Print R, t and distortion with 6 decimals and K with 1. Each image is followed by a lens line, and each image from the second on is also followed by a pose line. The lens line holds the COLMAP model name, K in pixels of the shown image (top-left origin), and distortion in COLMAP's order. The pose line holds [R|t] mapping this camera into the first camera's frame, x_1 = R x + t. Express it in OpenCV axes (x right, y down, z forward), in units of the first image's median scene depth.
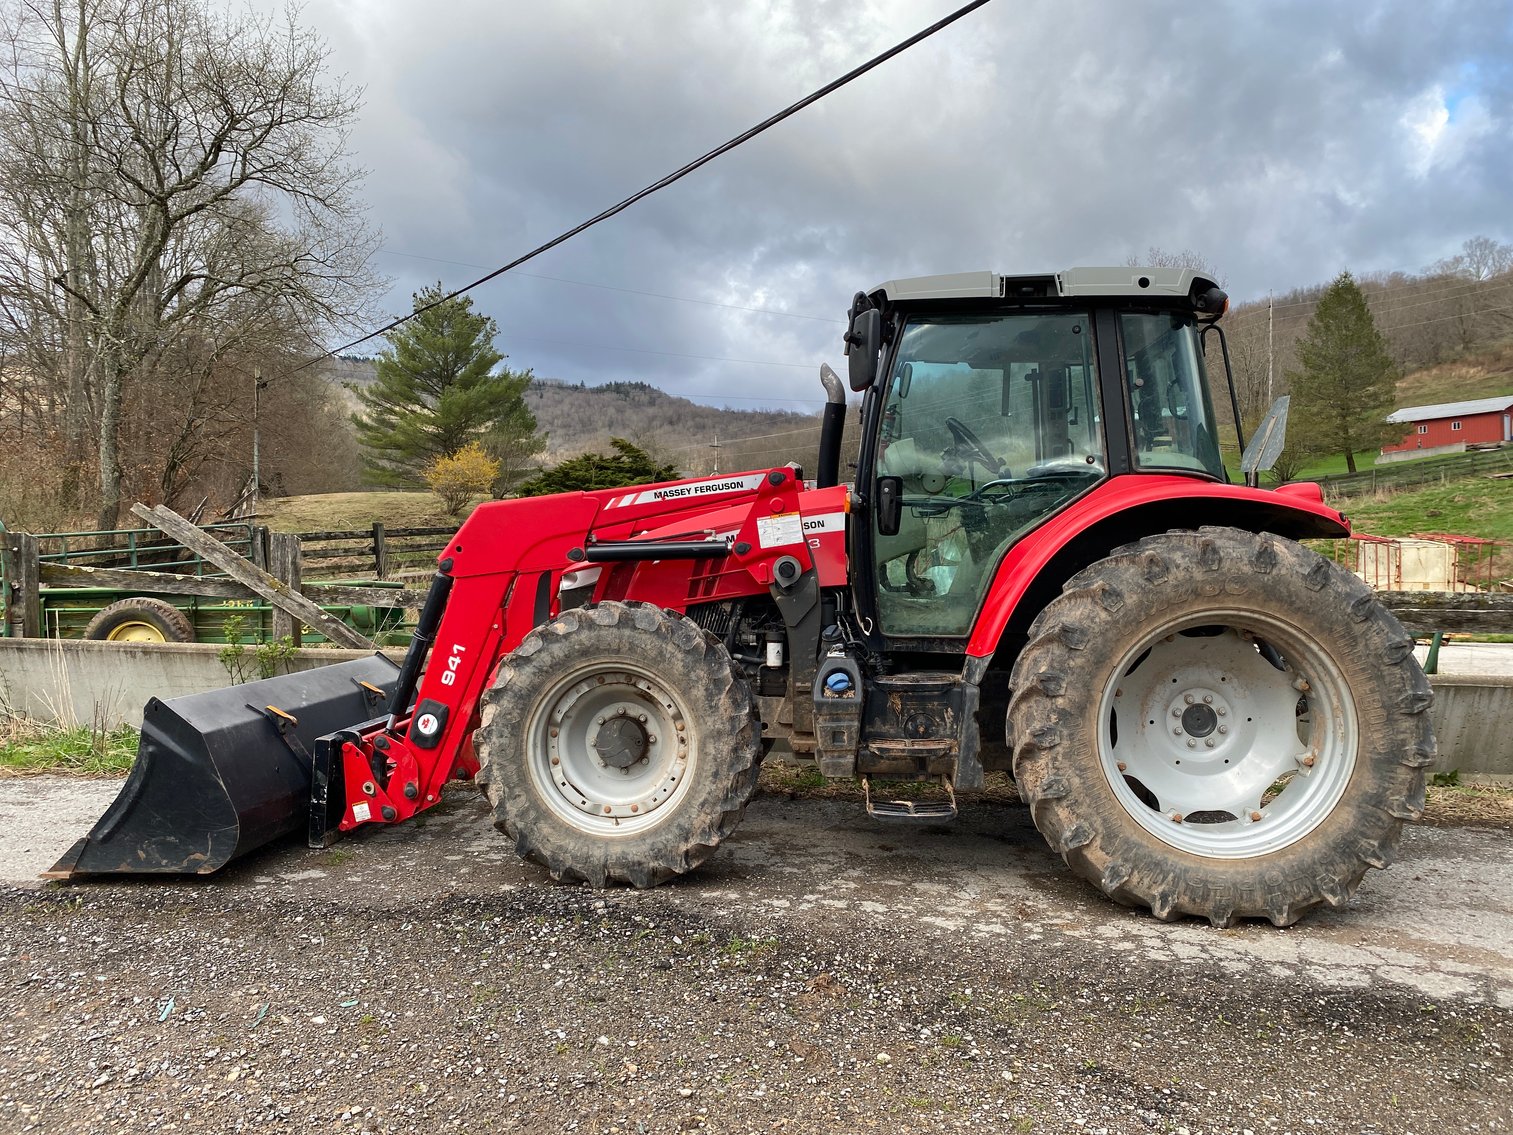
lens RADIAL K [[1153.3, 0, 756.5], [0, 1153.3, 567.5], [0, 0, 1]] dist [0.001977, 0.000667]
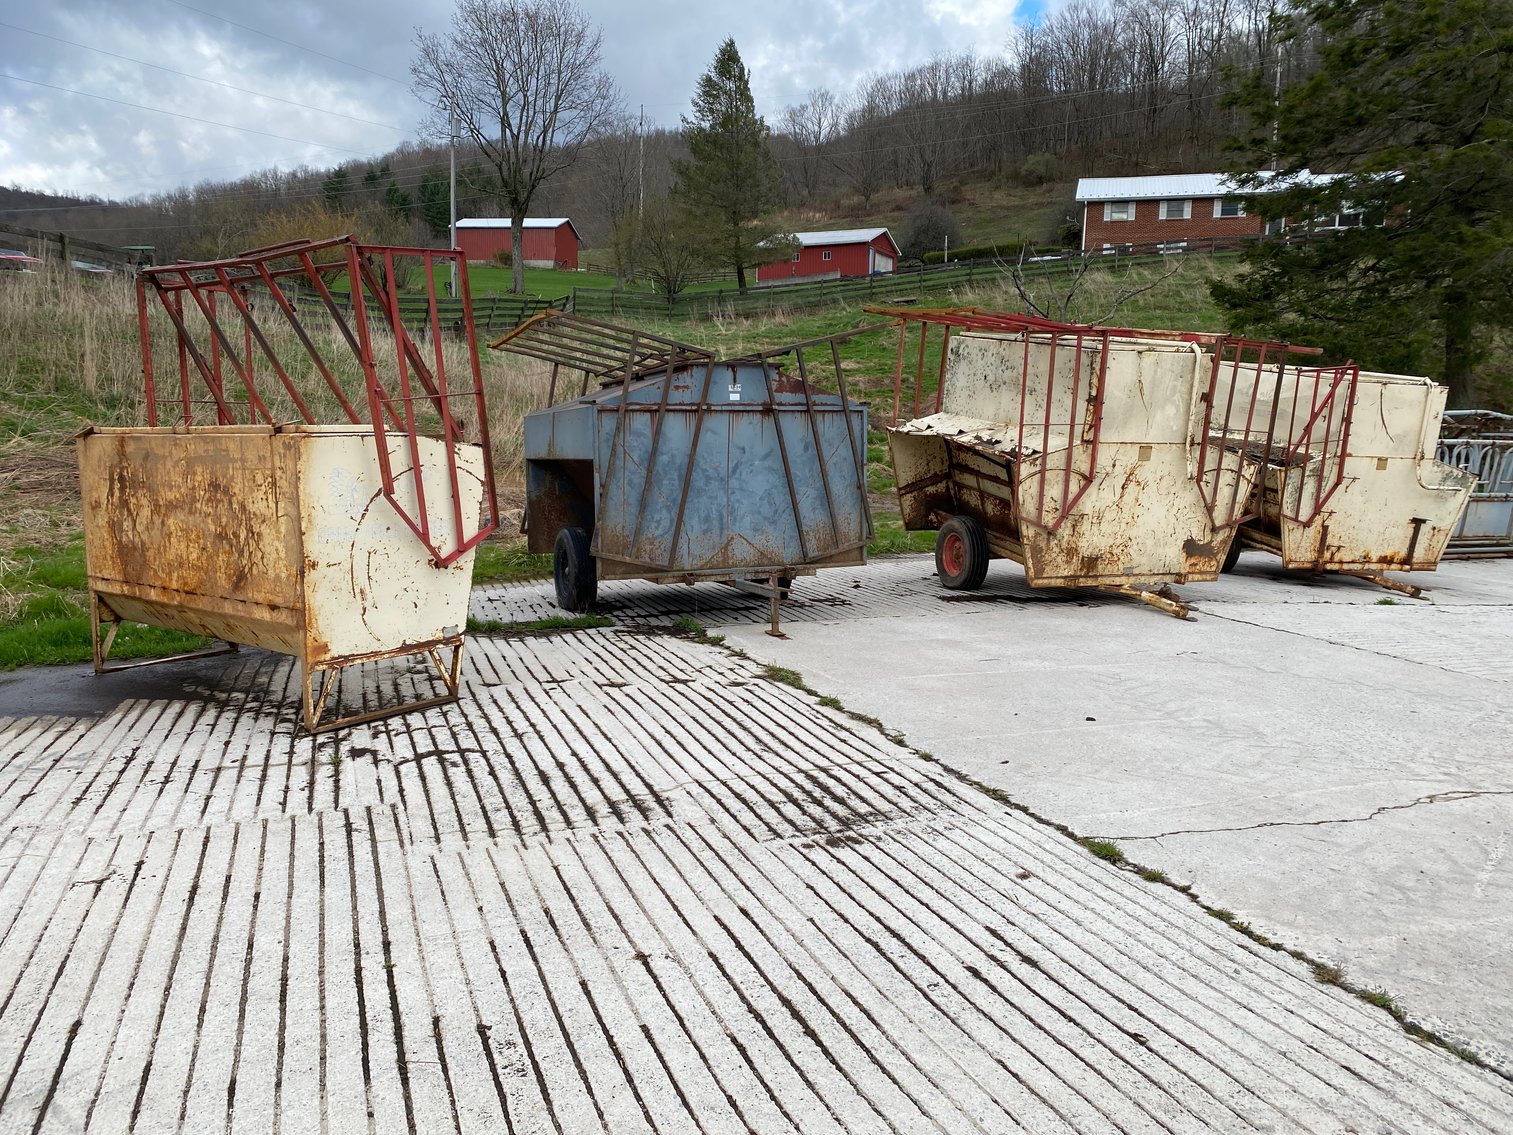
lens RADIAL K [[1153.3, 0, 756.5], [0, 1153.3, 567.5], [0, 0, 1]] dist [0.001977, 0.000667]
pose [[0.865084, -0.064819, 0.497422, 0.112982], [-0.004193, 0.990647, 0.136384, 0.000723], [-0.501610, -0.120069, 0.856721, 0.293896]]
